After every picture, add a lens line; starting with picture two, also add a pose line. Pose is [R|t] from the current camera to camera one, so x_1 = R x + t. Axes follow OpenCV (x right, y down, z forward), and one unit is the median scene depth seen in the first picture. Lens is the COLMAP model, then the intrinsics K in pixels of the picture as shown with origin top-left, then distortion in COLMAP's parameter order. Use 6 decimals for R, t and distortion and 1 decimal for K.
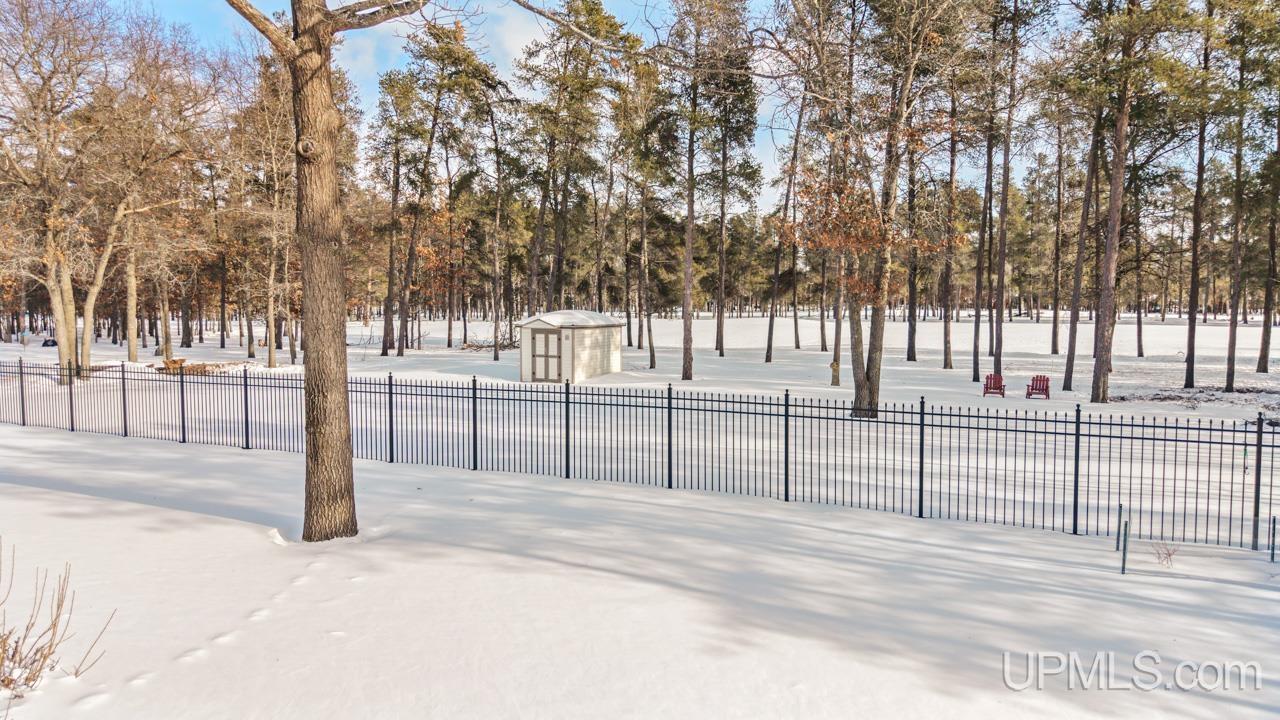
lens RADIAL K [[833.3, 0, 640.0], [0, 833.3, 360.0], [0, 0, 1]] dist [0.001953, 0.000123]
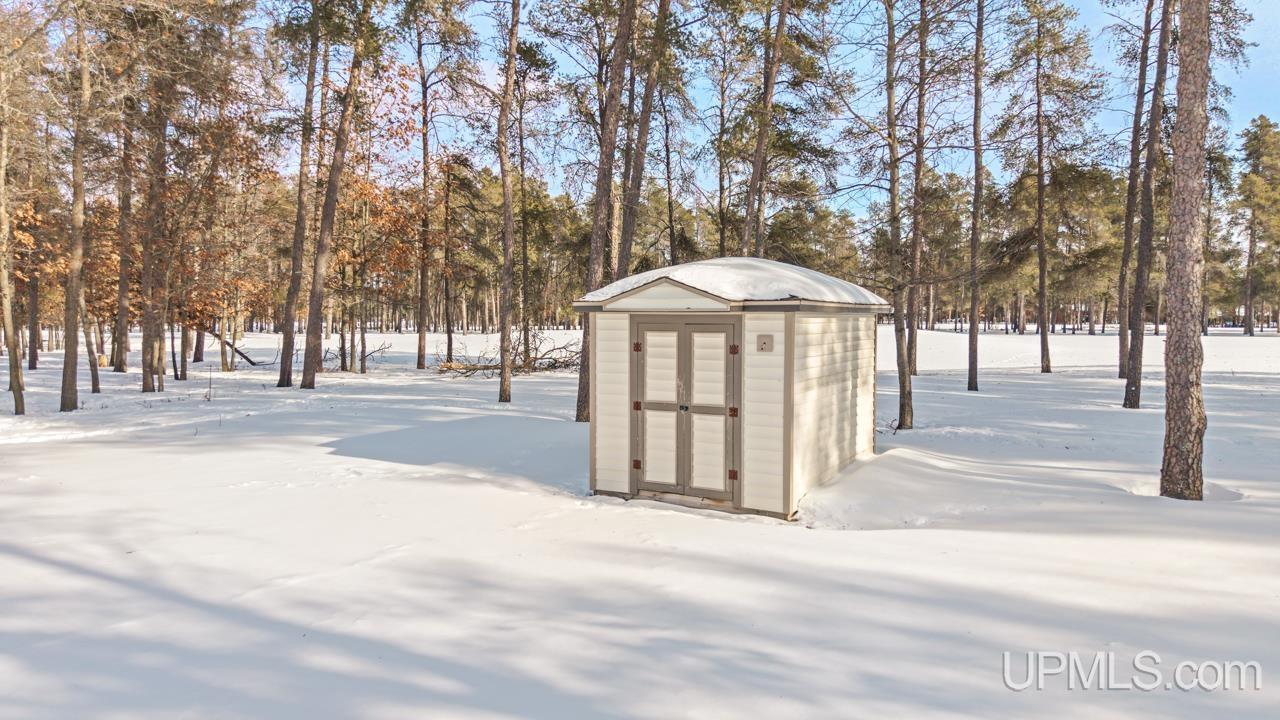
lens RADIAL K [[940.5, 0, 640.0], [0, 940.5, 360.0], [0, 0, 1]] dist [-0.002029, -0.000192]
pose [[0.999818, 0.001331, -0.019048, -0.120525], [-0.001748, 0.999759, -0.021891, -0.013938], [0.019014, 0.021921, 0.999579, 0.665937]]
